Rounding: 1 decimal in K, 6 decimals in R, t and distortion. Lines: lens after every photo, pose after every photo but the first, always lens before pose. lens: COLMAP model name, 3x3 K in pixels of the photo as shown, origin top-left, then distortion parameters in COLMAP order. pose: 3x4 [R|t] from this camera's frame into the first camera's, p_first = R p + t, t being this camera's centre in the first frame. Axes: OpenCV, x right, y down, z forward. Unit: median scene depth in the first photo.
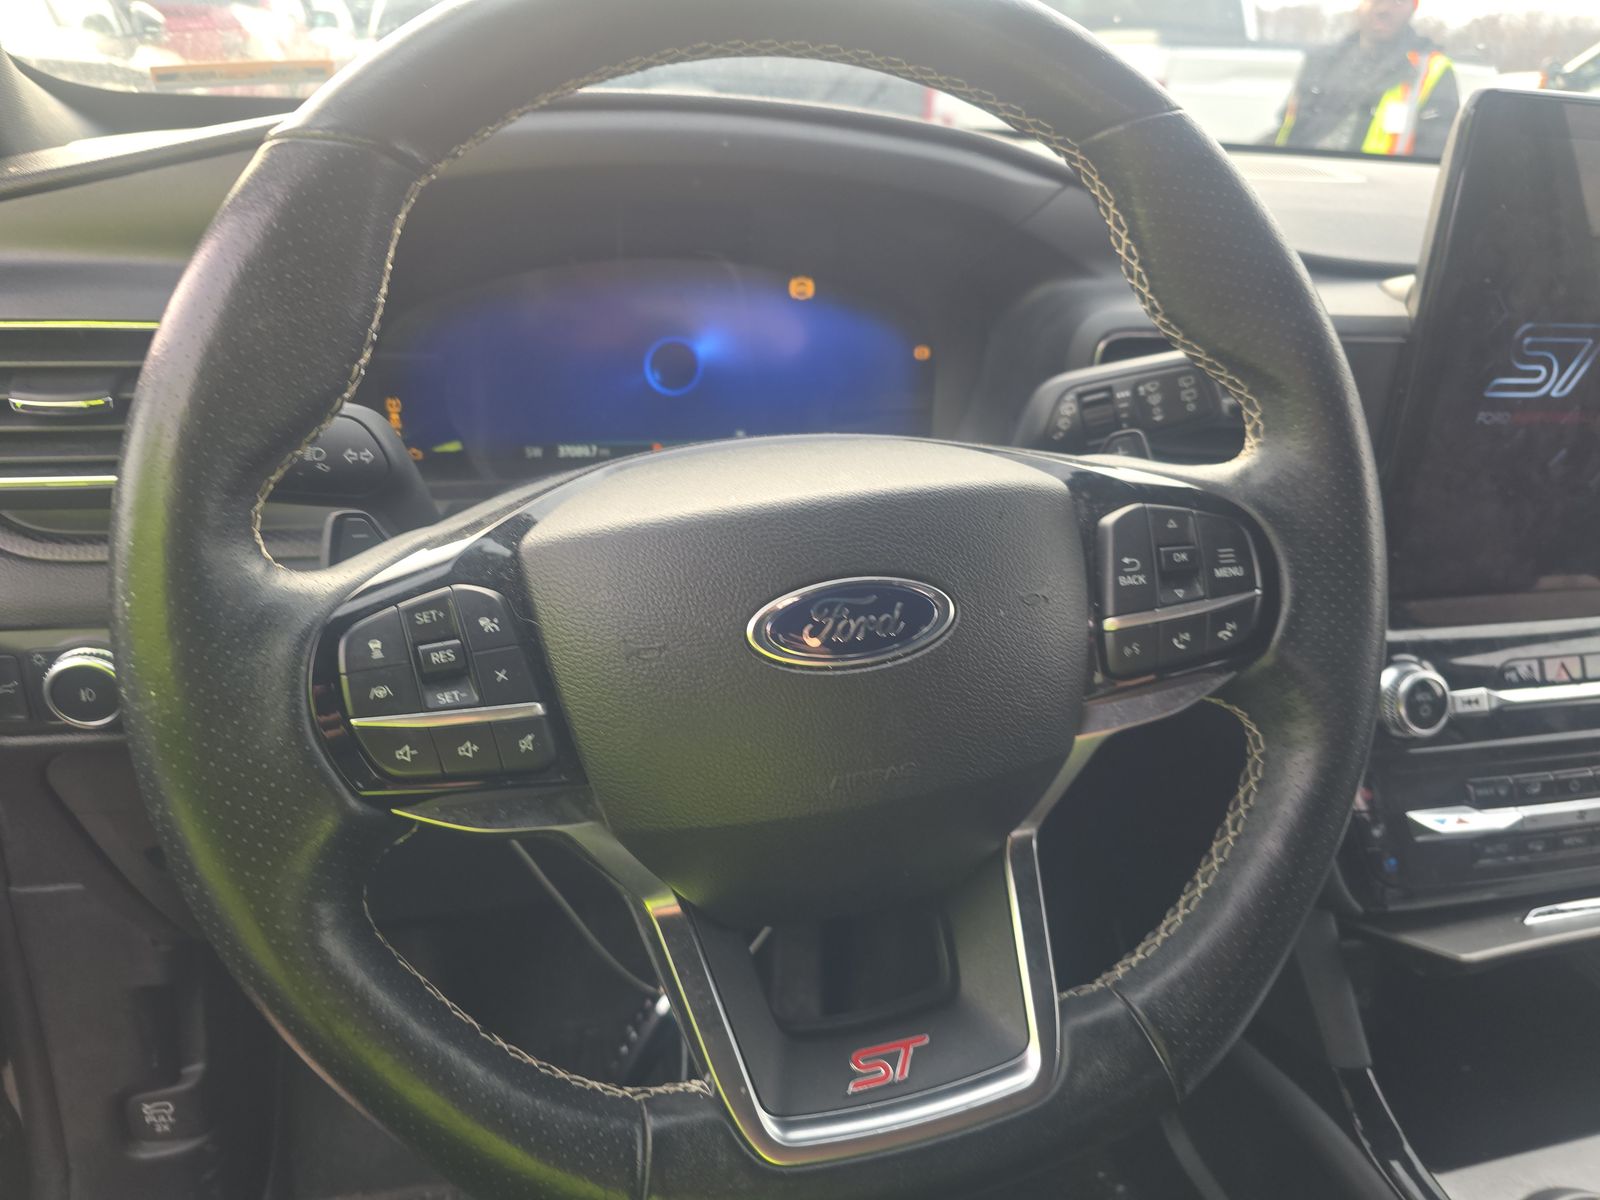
lens RADIAL K [[1174.4, 0, 802.0], [0, 1174.4, 597.3], [0, 0, 1]] dist [0.094100, -0.137834]
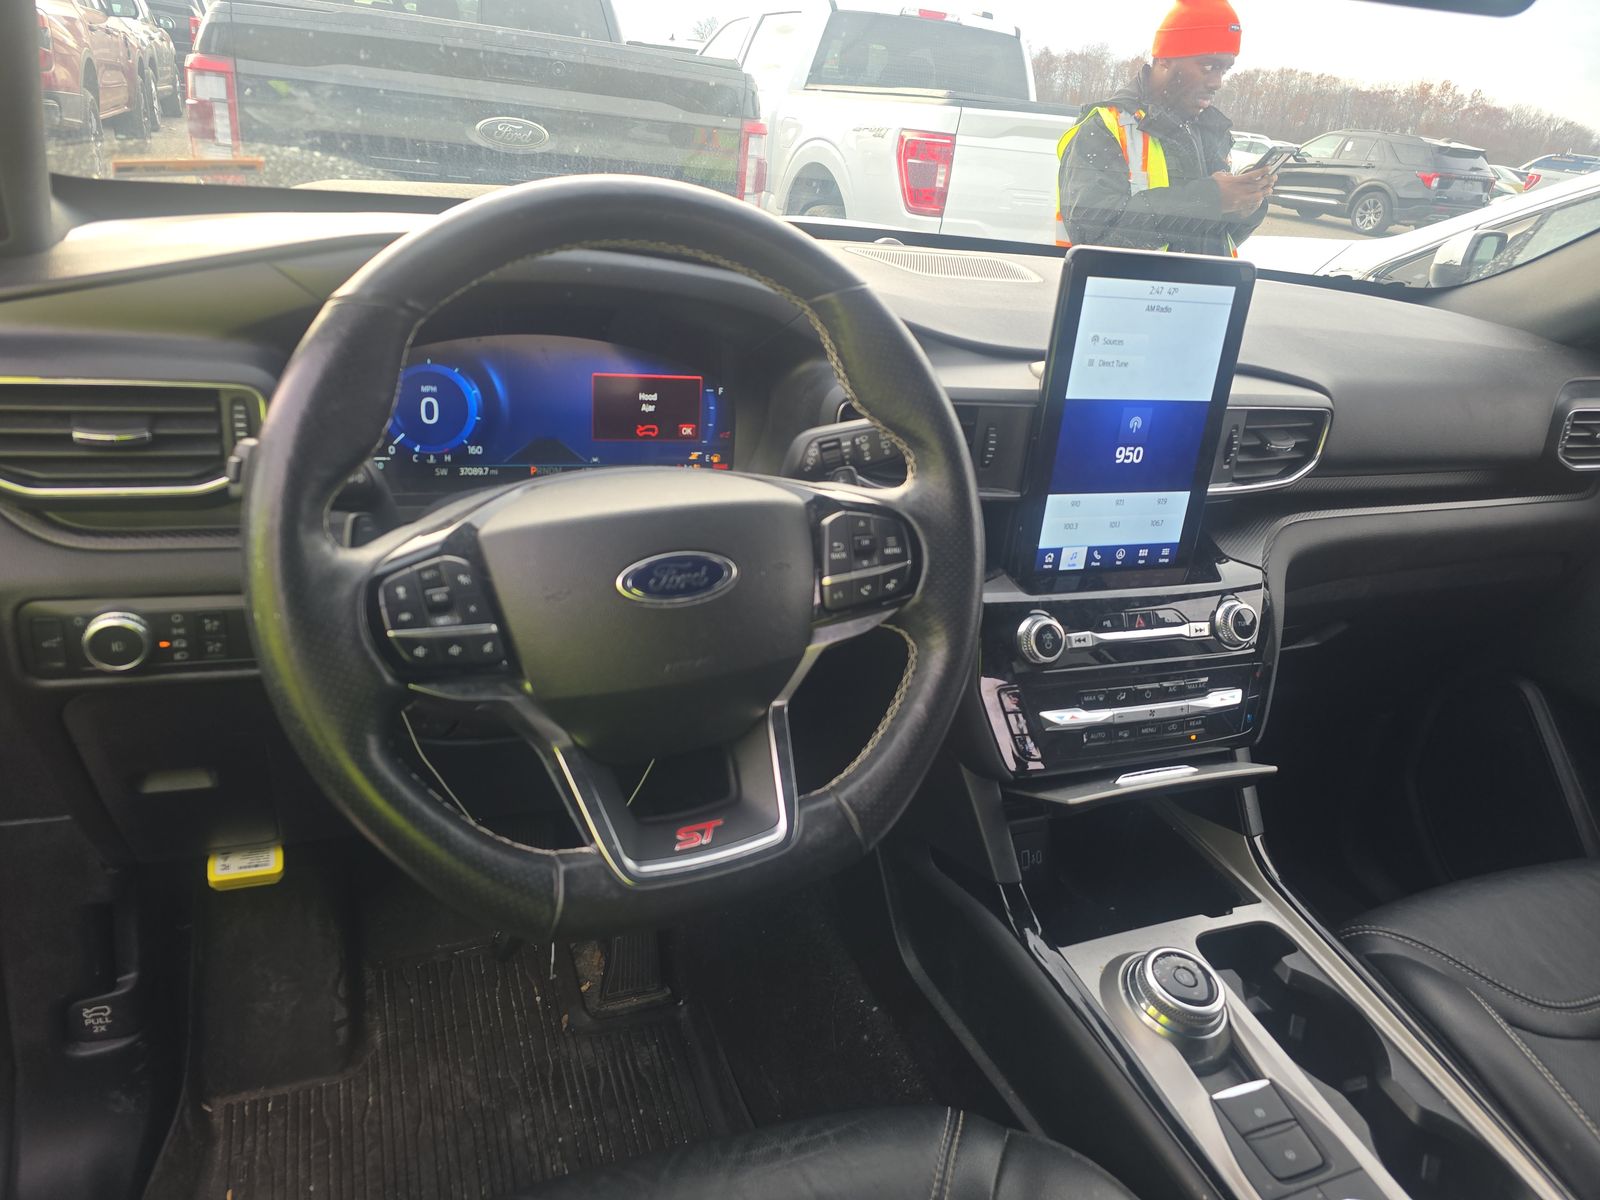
lens RADIAL K [[1169.3, 0, 790.1], [0, 1169.3, 592.0], [0, 0, 1]] dist [0.213449, -0.264399]
pose [[0.990939, -0.007094, 0.134128, -0.022579], [0.008649, 0.999902, -0.011020, 0.055825], [-0.134036, 0.012080, 0.990903, -0.674829]]
